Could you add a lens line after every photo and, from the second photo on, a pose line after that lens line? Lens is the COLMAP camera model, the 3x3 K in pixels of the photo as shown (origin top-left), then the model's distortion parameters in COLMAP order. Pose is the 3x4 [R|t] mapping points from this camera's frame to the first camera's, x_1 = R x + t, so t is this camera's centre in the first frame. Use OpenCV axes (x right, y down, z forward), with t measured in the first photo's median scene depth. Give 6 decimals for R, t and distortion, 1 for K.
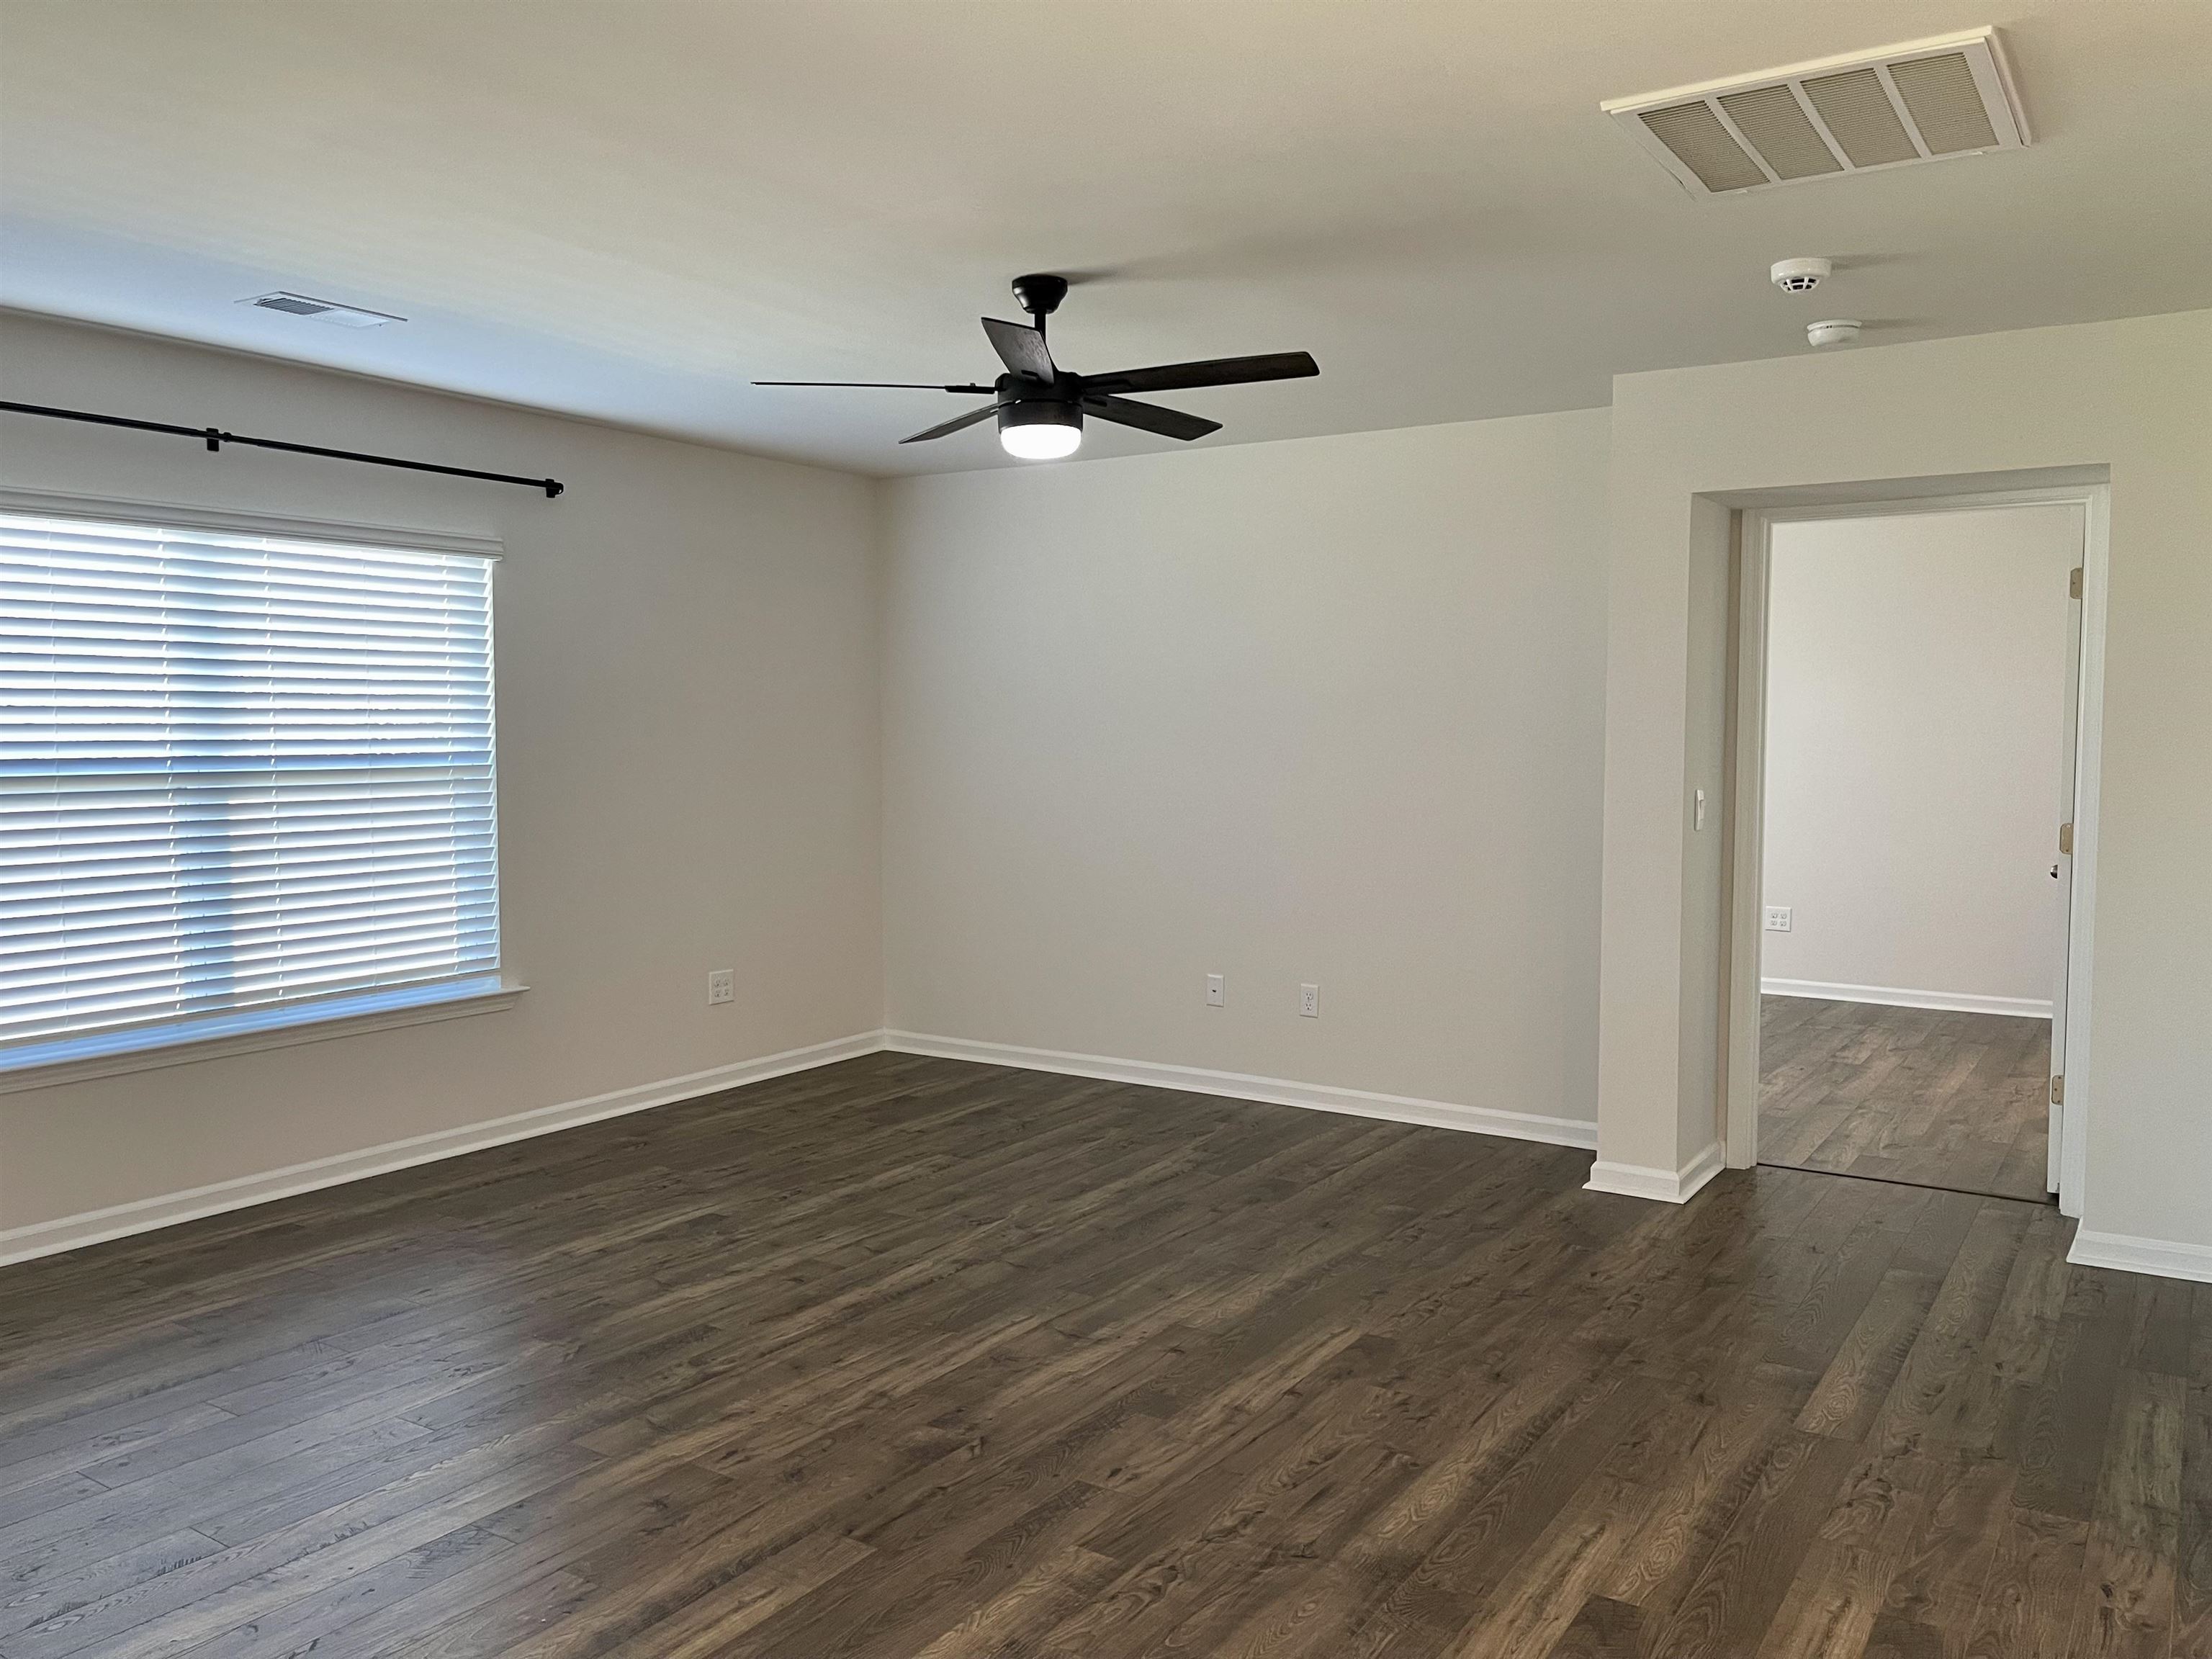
lens RADIAL K [[1668.4, 0, 1106.0], [0, 1668.4, 829.5], [0, 0, 1]] dist [0.046514, 0.002181]
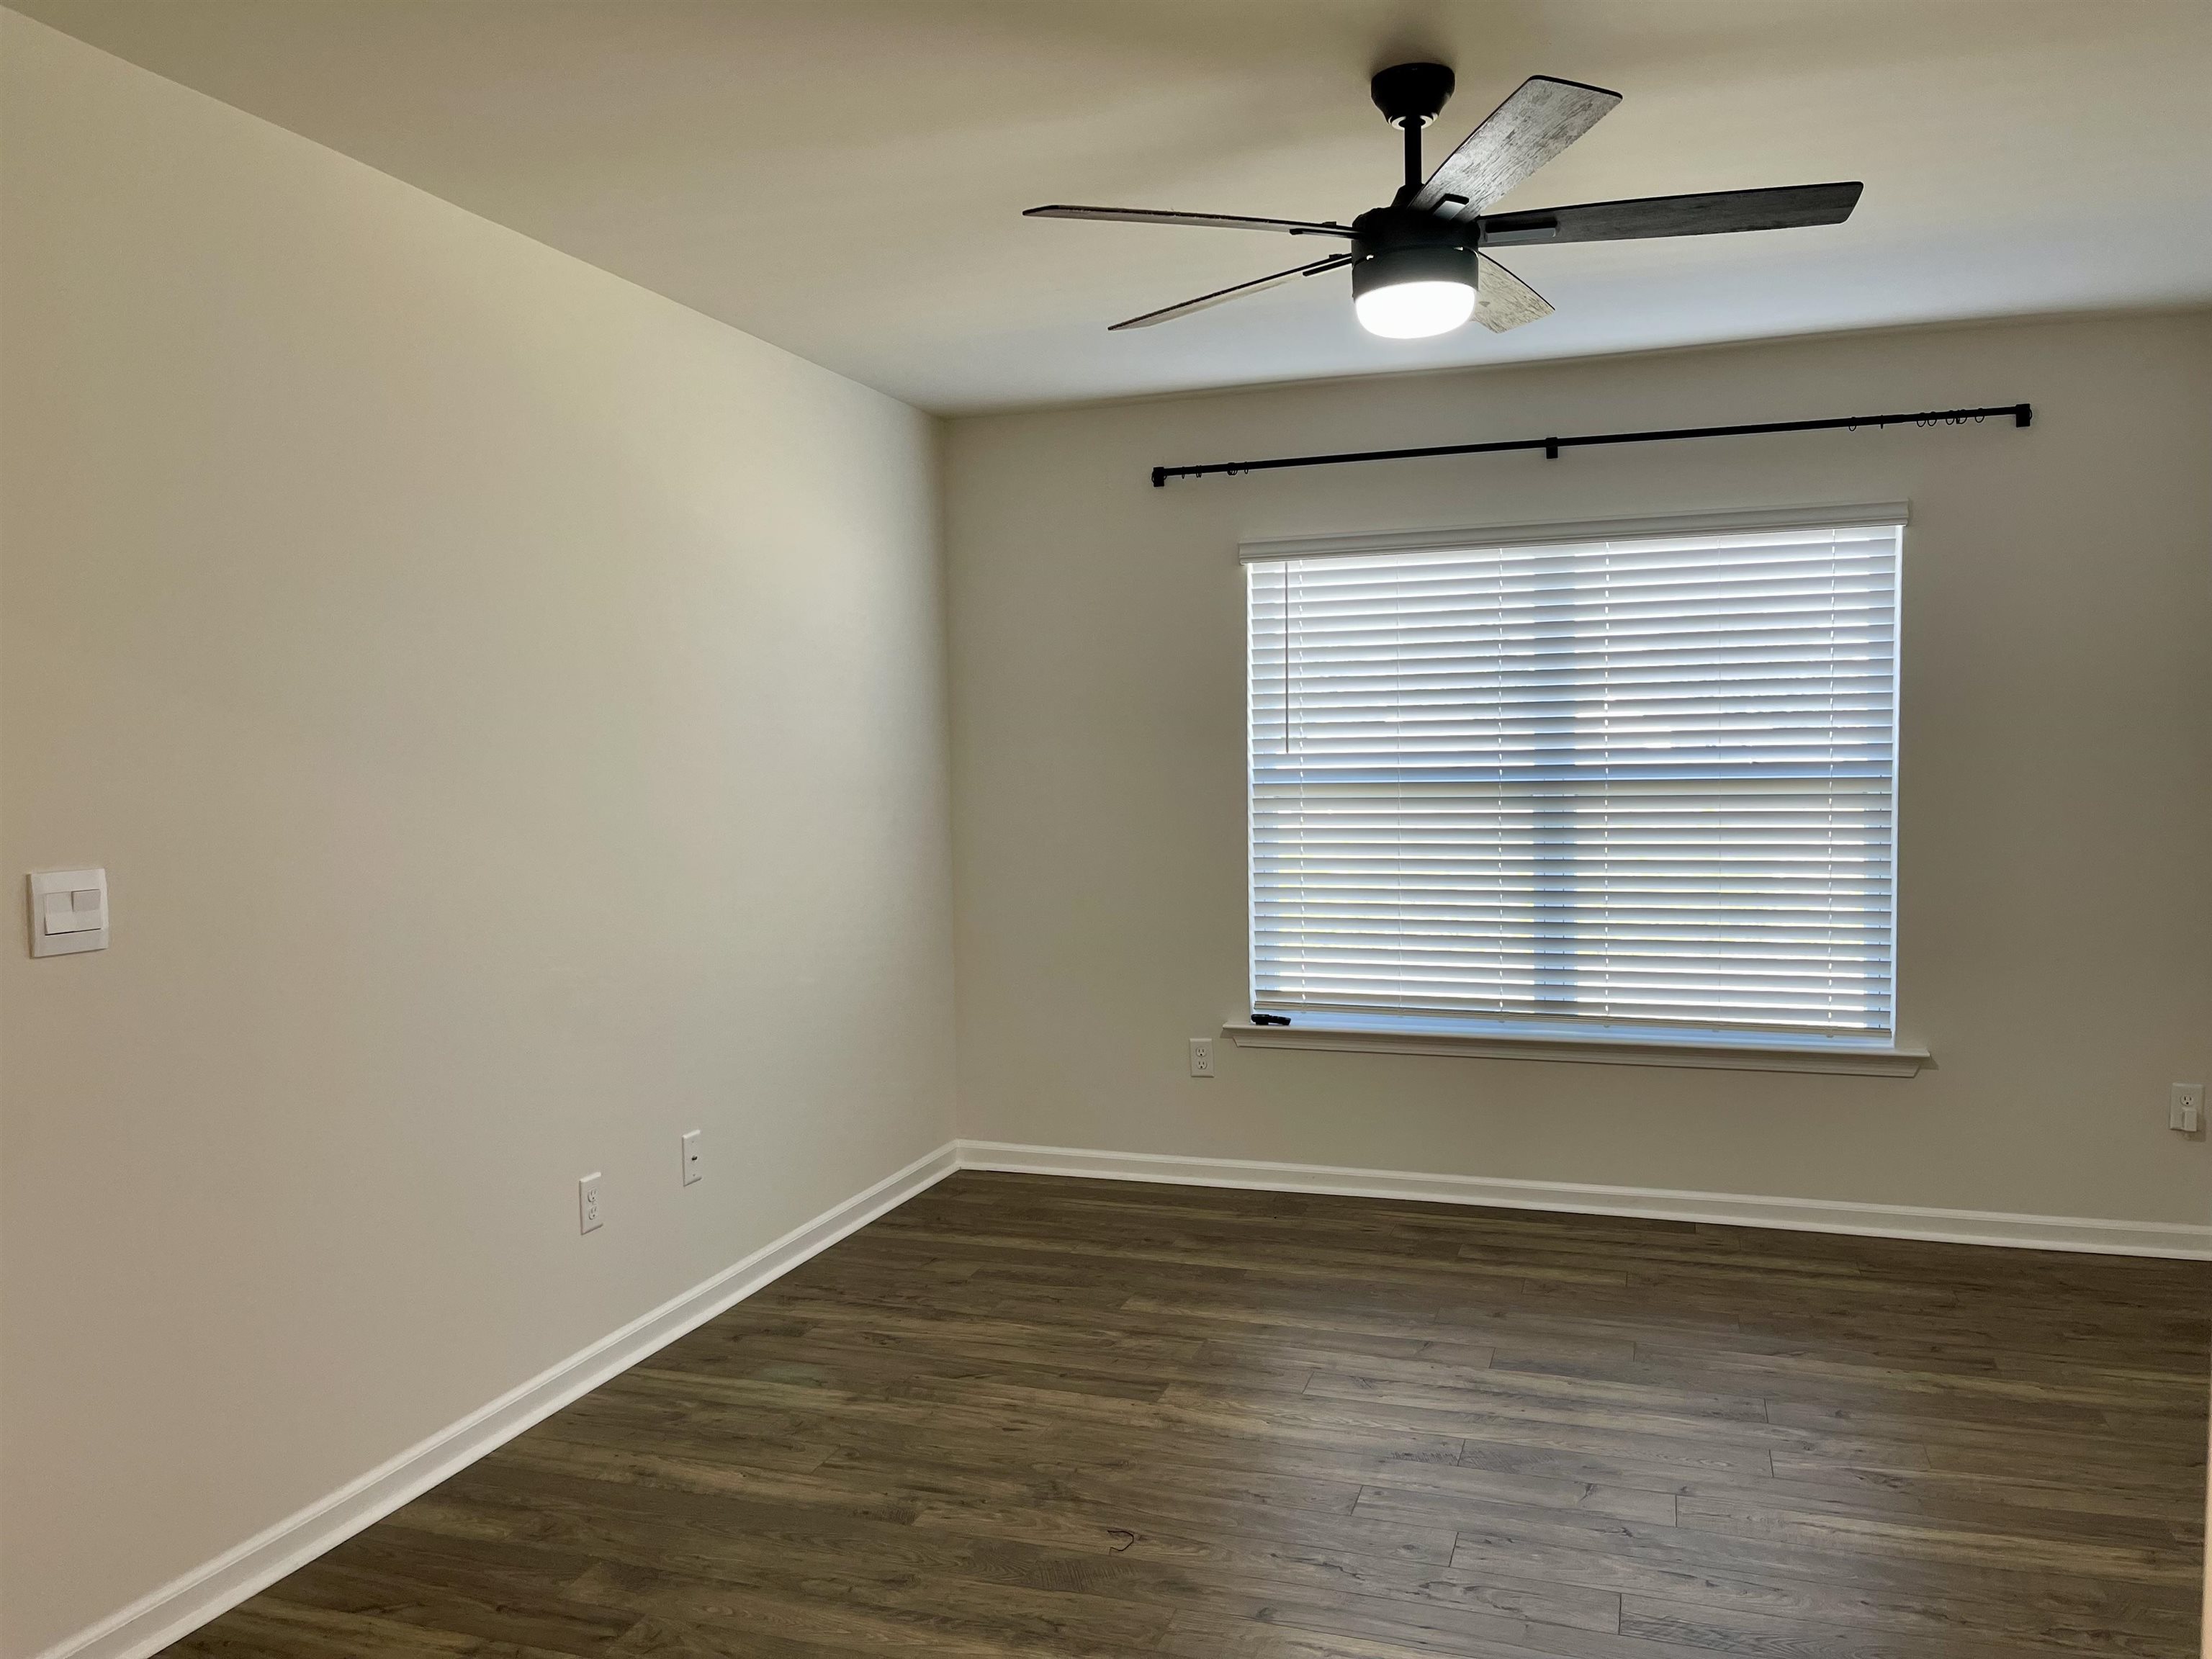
lens RADIAL K [[1668.4, 0, 1106.0], [0, 1668.4, 829.5], [0, 0, 1]] dist [0.046514, 0.002181]
pose [[0.281647, 0.056145, -0.957874, 0.355164], [-0.042120, 0.998048, 0.046115, -0.039373], [0.958593, 0.027357, 0.283462, 0.450146]]
